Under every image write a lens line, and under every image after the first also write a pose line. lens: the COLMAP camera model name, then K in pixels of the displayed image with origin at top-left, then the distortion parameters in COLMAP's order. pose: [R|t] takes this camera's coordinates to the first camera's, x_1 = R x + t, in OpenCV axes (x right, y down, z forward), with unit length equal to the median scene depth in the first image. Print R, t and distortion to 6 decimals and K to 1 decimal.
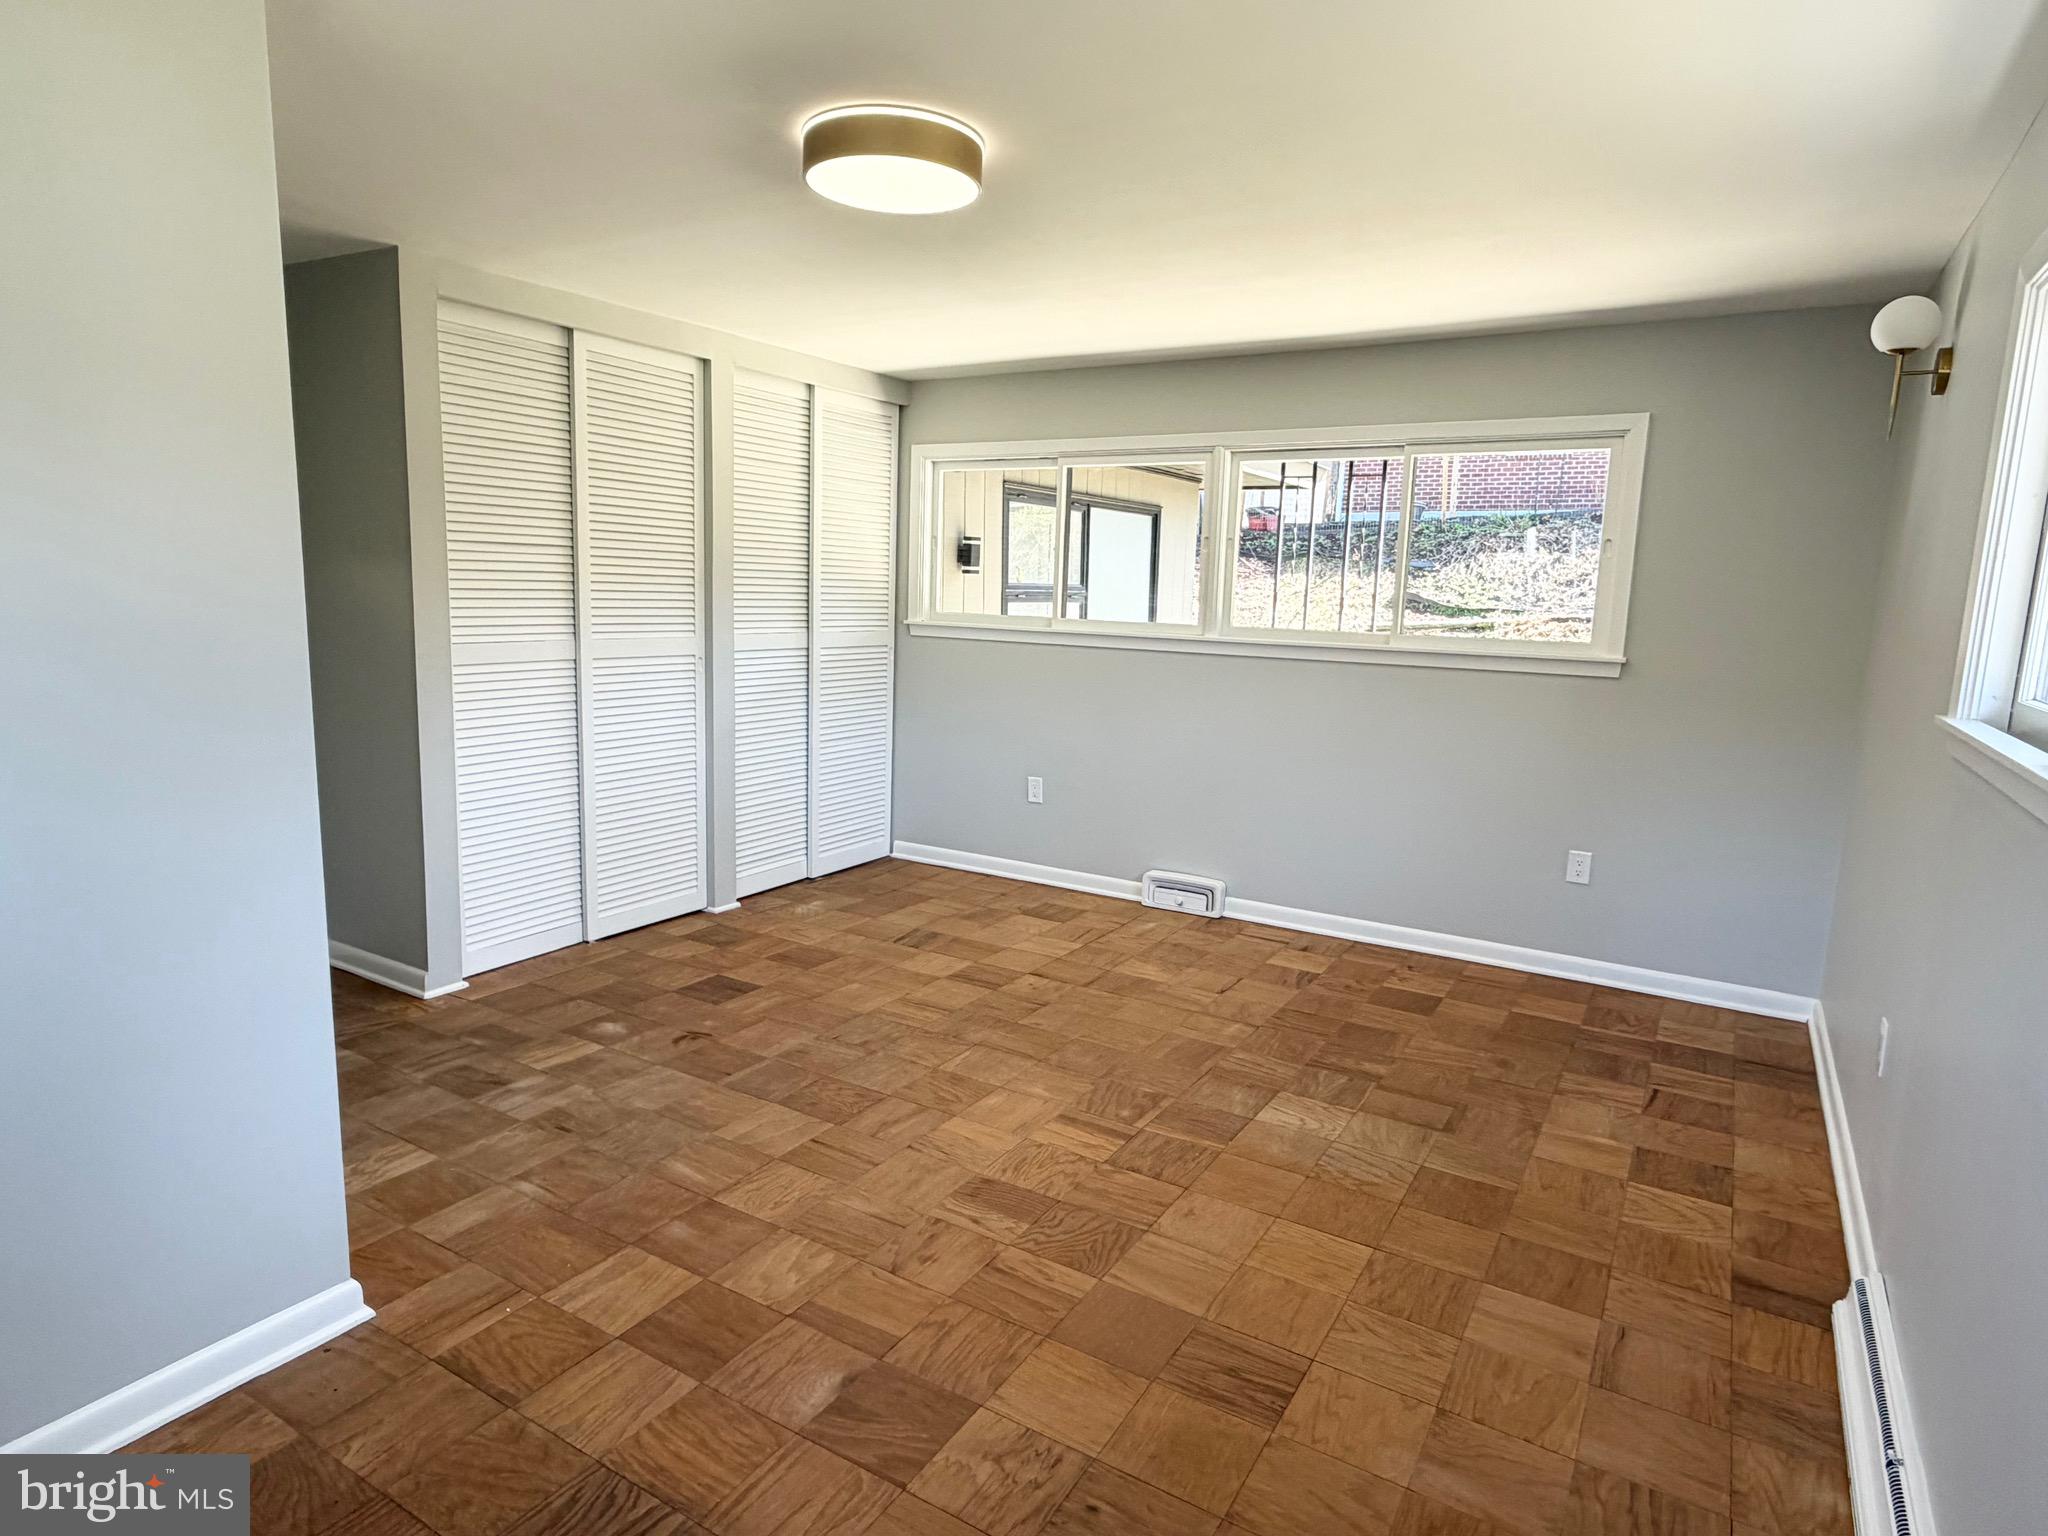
lens RADIAL K [[1156.2, 0, 1013.1], [0, 1156.2, 768.0], [0, 0, 1]] dist [0.003119, 0.000183]
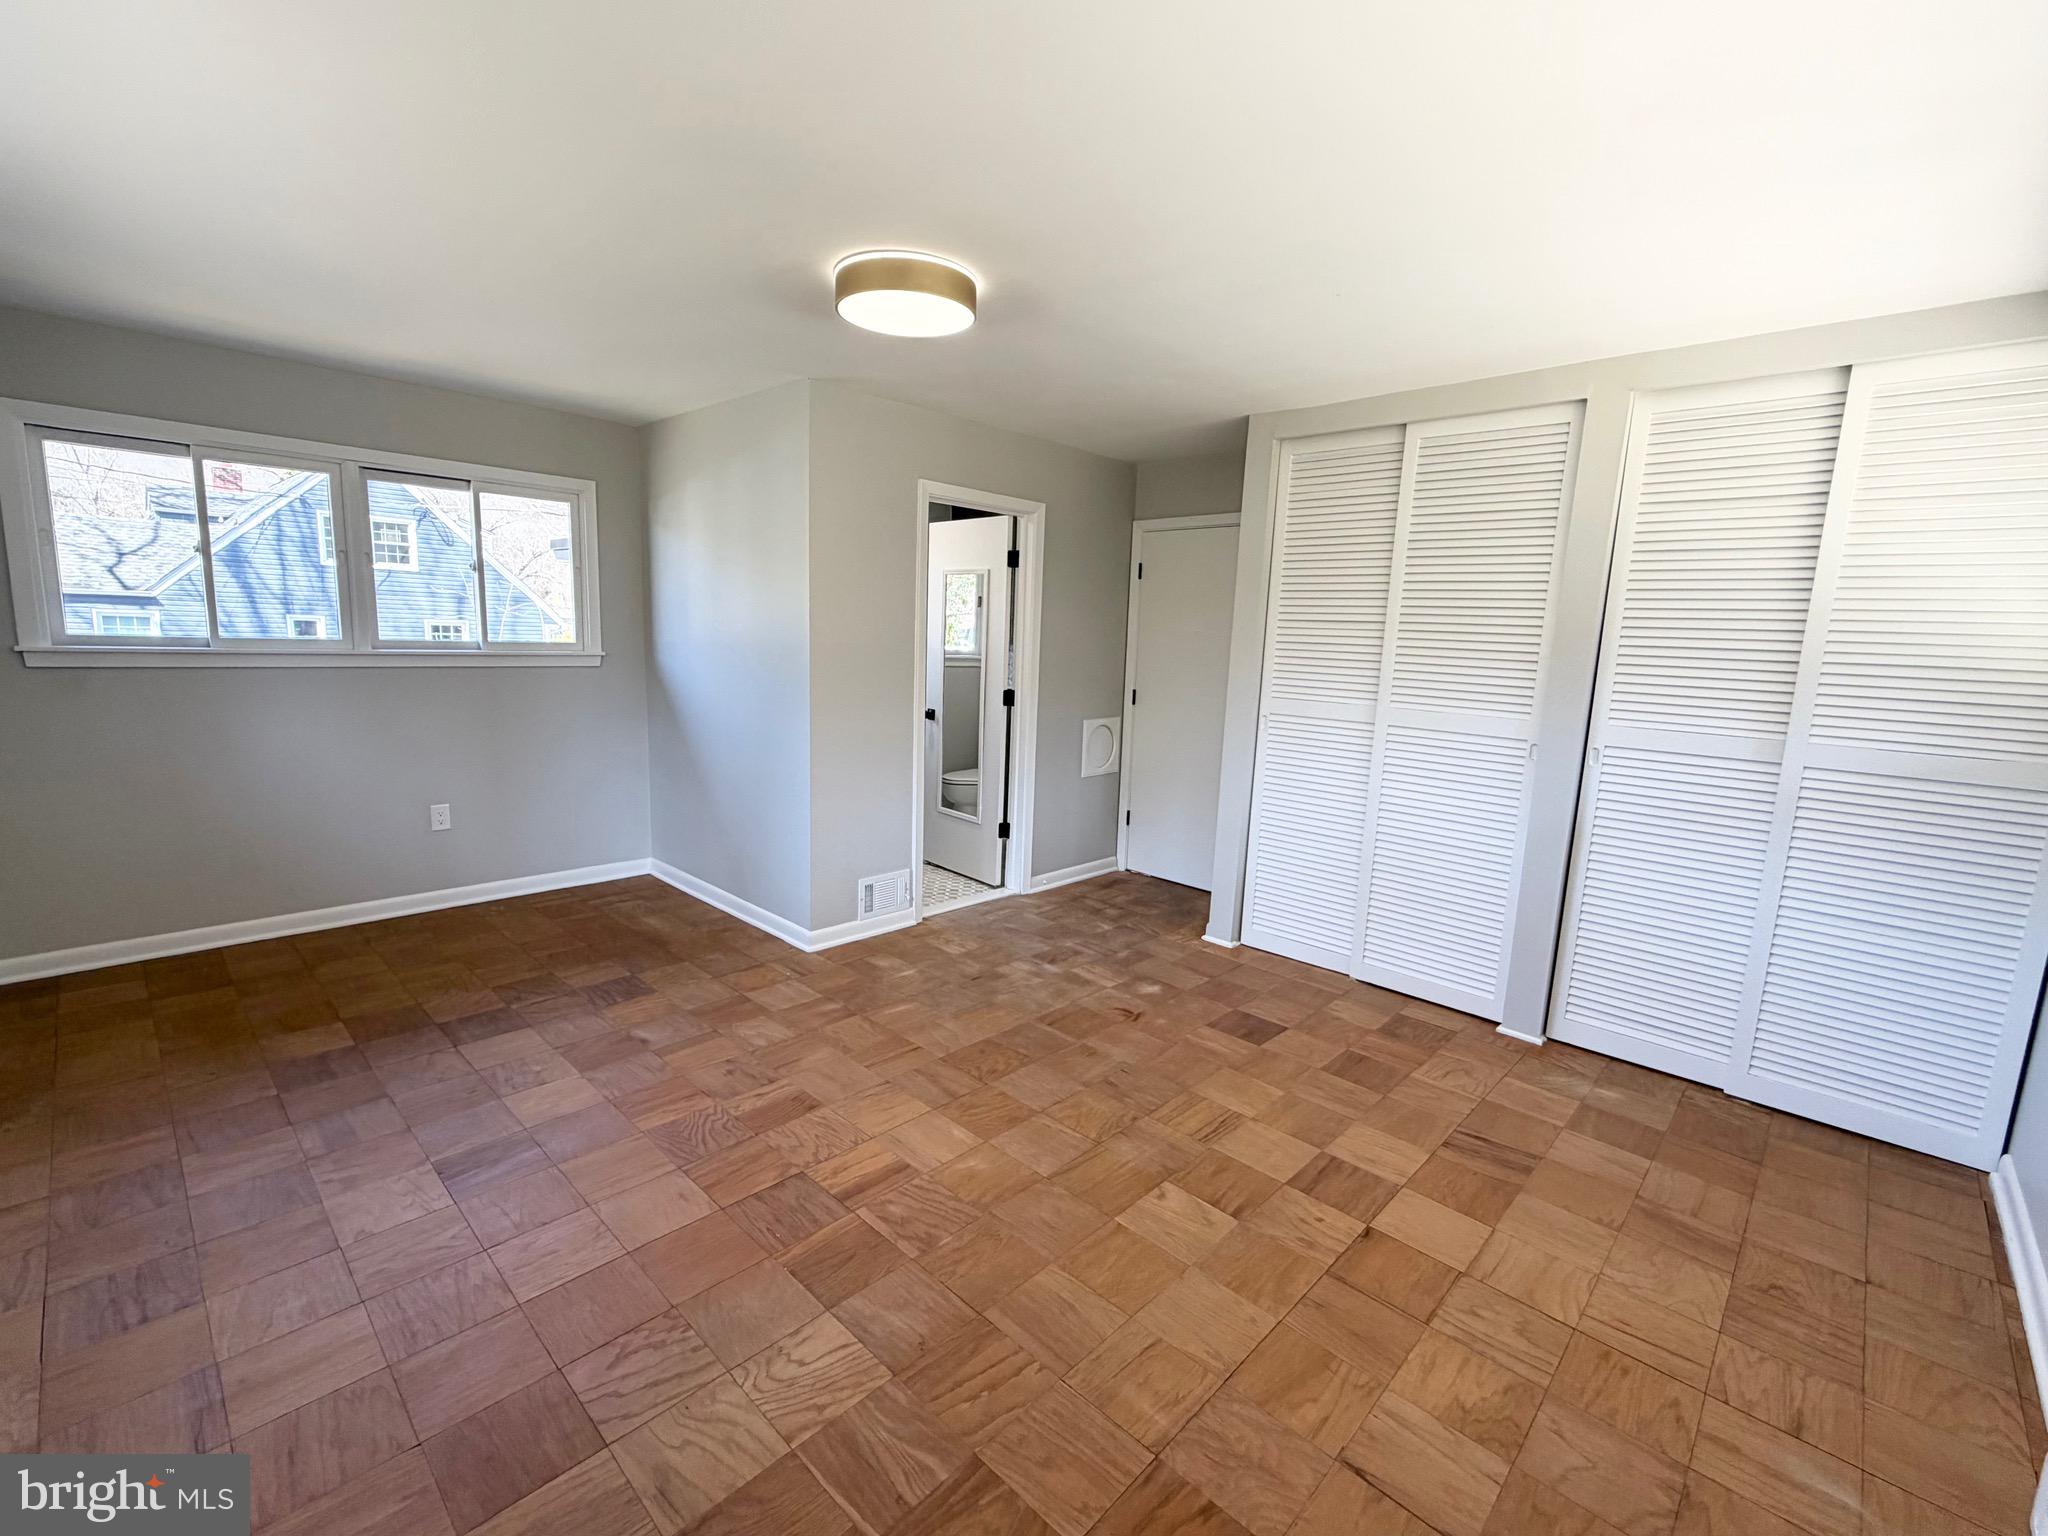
lens RADIAL K [[889.6, 0, 1031.8], [0, 889.6, 769.9], [0, 0, 1]] dist [0.002918, 0.000412]
pose [[-0.199354, 0.115262, -0.973125, 0.566568], [-0.198777, 0.967656, 0.155335, -0.128307], [0.959555, 0.224402, -0.169995, 0.912013]]
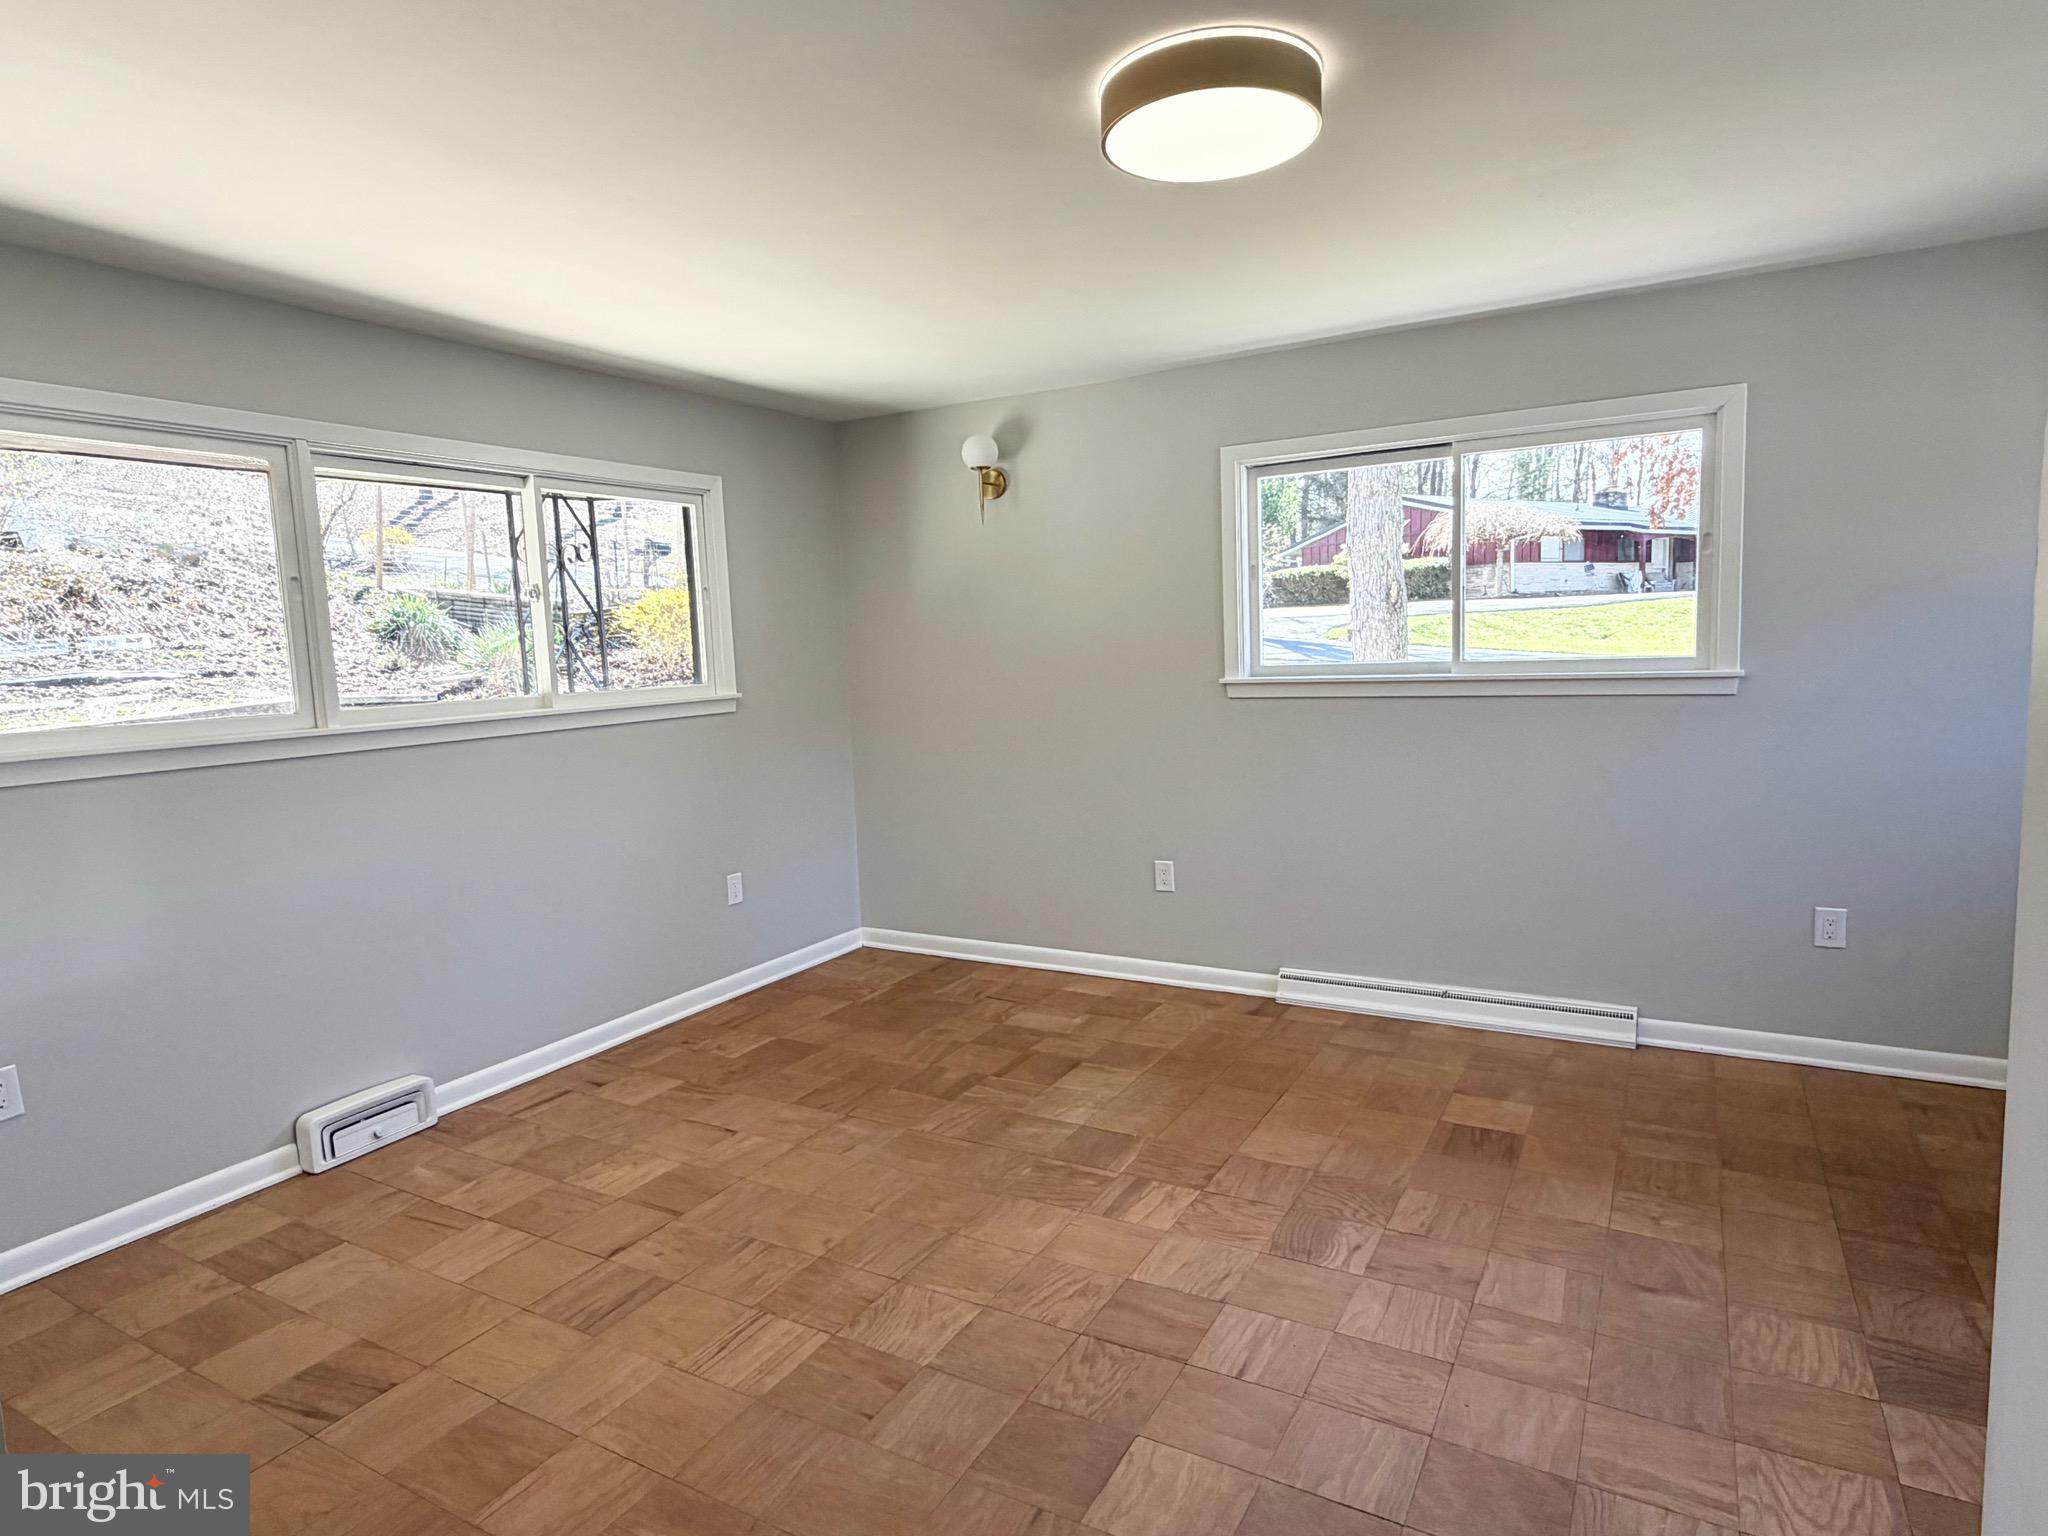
lens RADIAL K [[1156.2, 0, 1015.3], [0, 1156.2, 769.0], [0, 0, 1]] dist [0.003119, 0.000183]
pose [[-0.026527, -0.139650, 0.989846, -0.627451], [0.194572, 0.970535, 0.142140, -0.138169], [-0.980529, 0.196367, 0.001426, 0.790121]]
